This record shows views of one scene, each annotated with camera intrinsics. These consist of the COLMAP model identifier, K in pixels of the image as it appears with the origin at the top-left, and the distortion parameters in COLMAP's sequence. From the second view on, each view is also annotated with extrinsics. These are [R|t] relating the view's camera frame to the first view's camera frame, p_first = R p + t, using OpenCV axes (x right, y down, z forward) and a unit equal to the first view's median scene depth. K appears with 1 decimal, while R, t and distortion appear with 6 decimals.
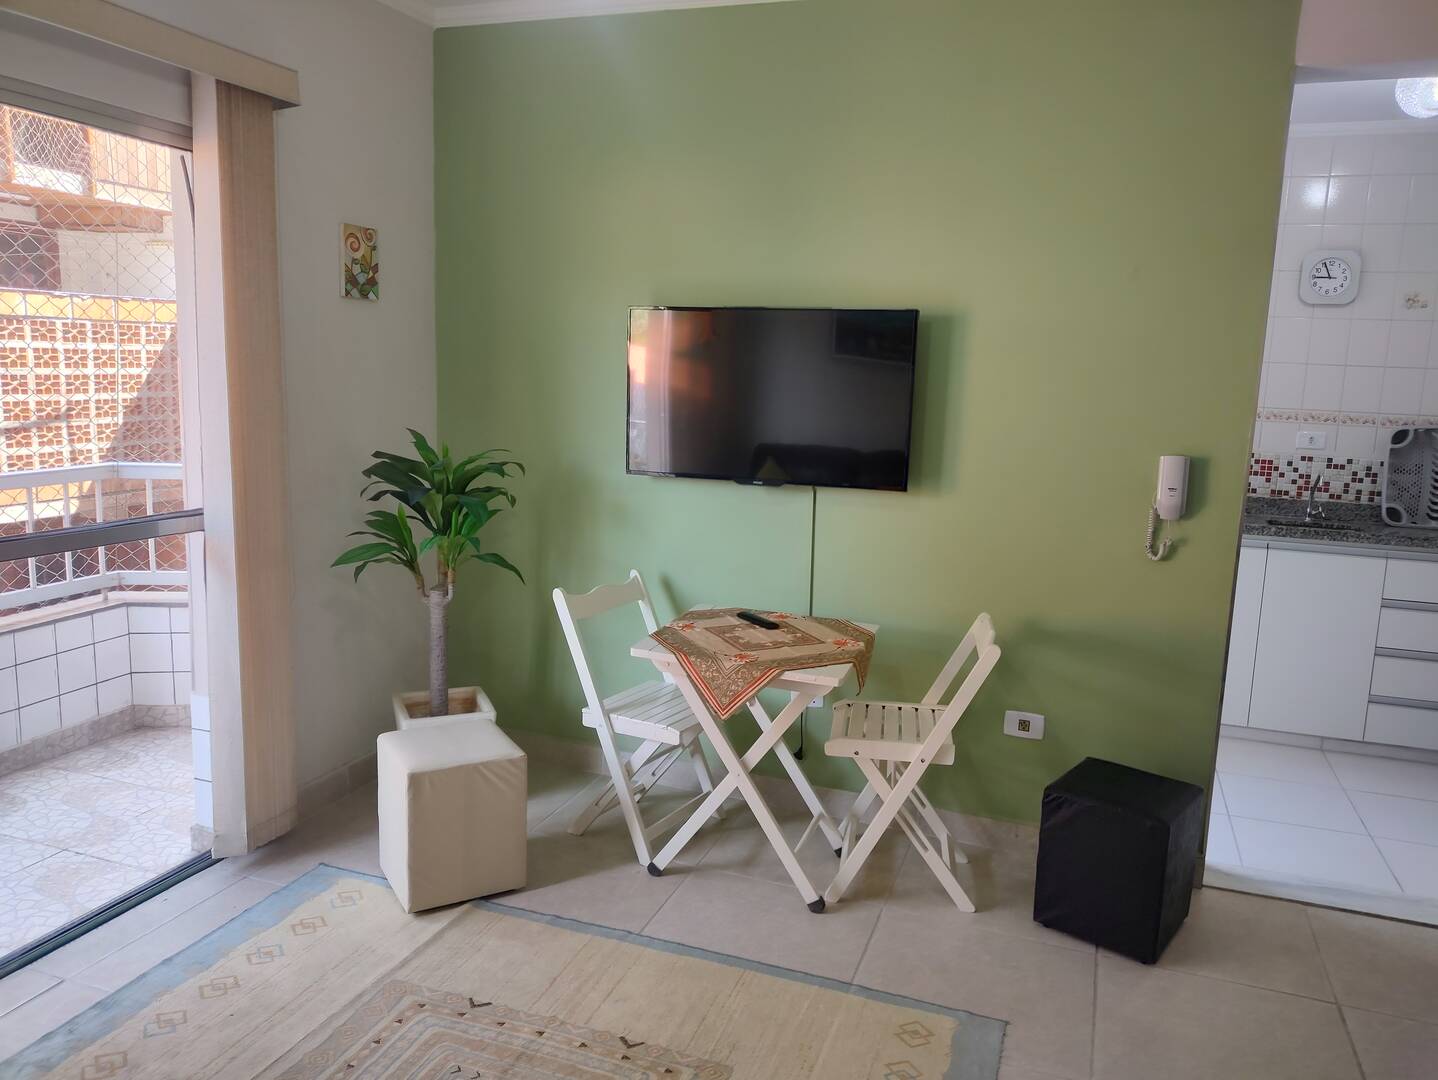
lens RADIAL K [[1081.5, 0, 723.5], [0, 1081.5, 540.3], [0, 0, 1]] dist [-0.024357, -0.006559]
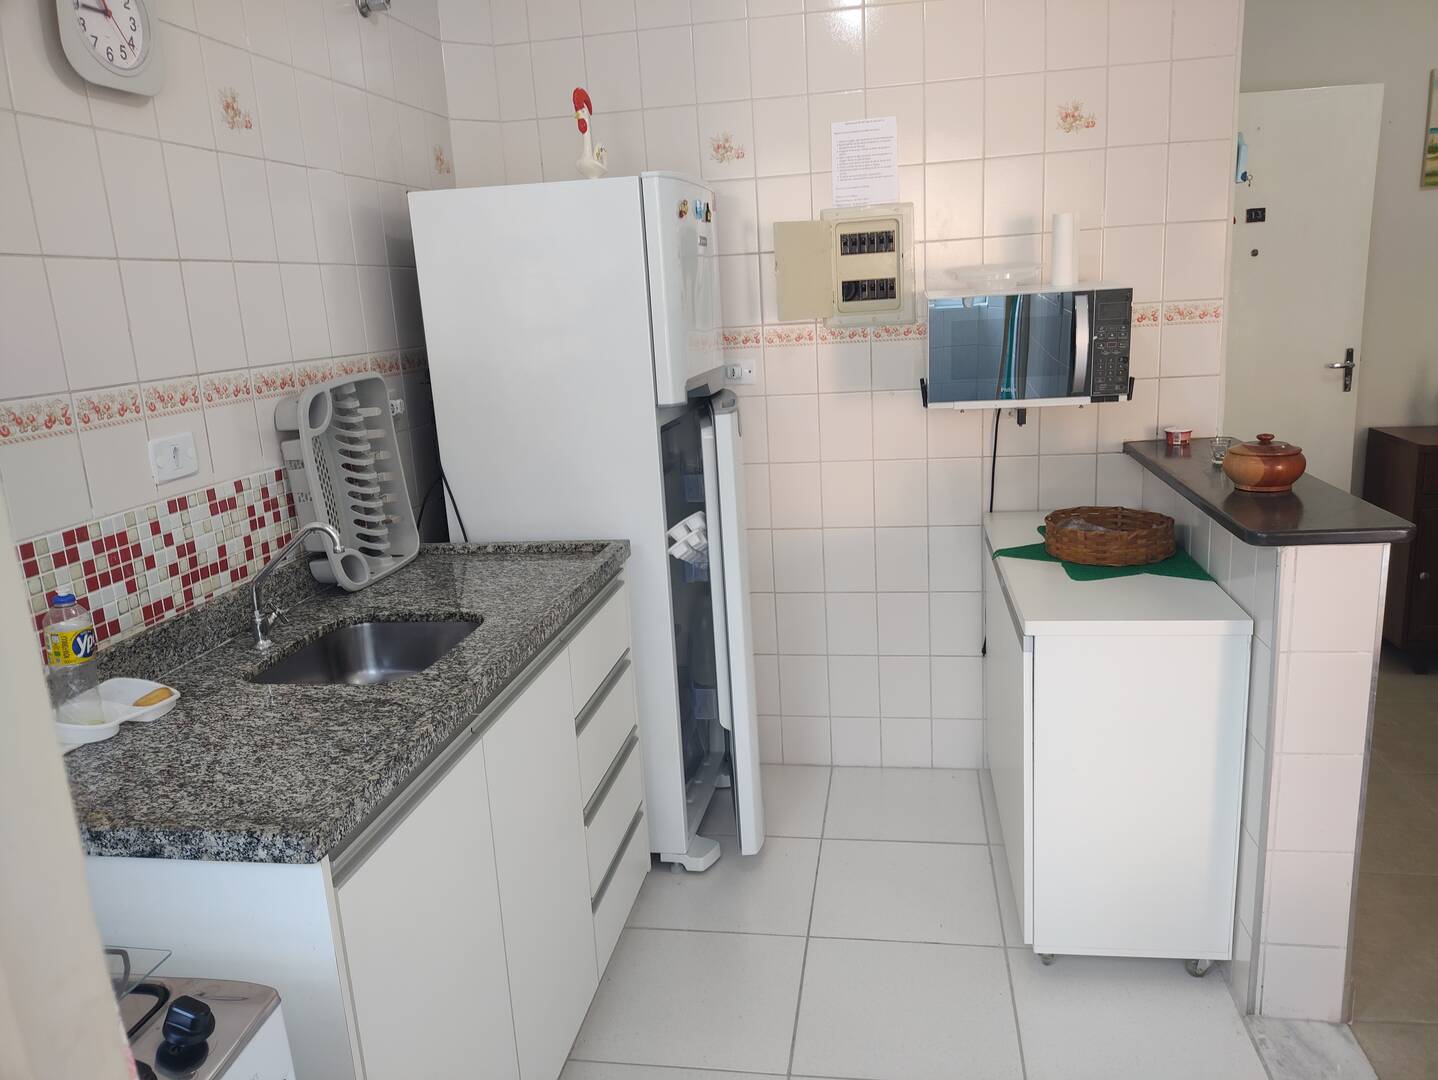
lens RADIAL K [[1055.3, 0, 713.6], [0, 1055.3, 542.8], [0, 0, 1]] dist [0.007452, -0.001917]
pose [[-0.168370, -0.251758, 0.953032, 0.141489], [0.212344, 0.934871, 0.284475, -0.133443], [-0.962581, 0.250268, -0.103945, 0.868470]]
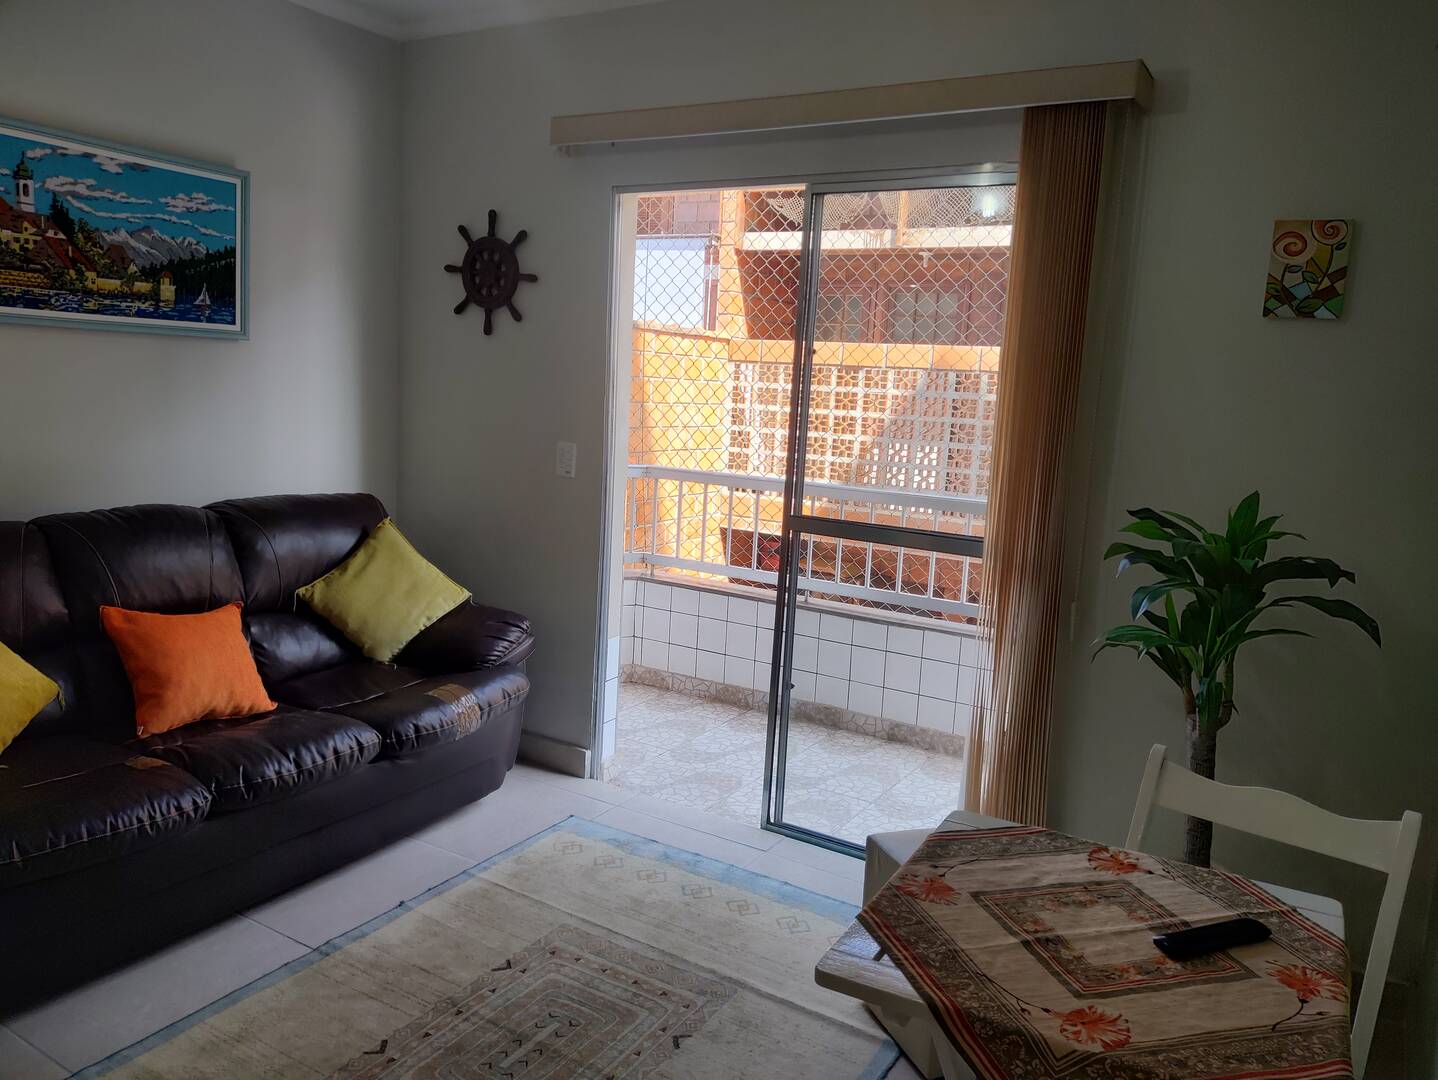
lens RADIAL K [[1065.9, 0, 732.7], [0, 1065.9, 538.9], [0, 0, 1]] dist [0.030338, -0.006371]
pose [[-0.193709, 0.097720, -0.976180, 0.330126], [-0.224405, 0.964233, 0.141054, -0.070244], [0.955049, 0.246383, -0.164852, 0.567564]]
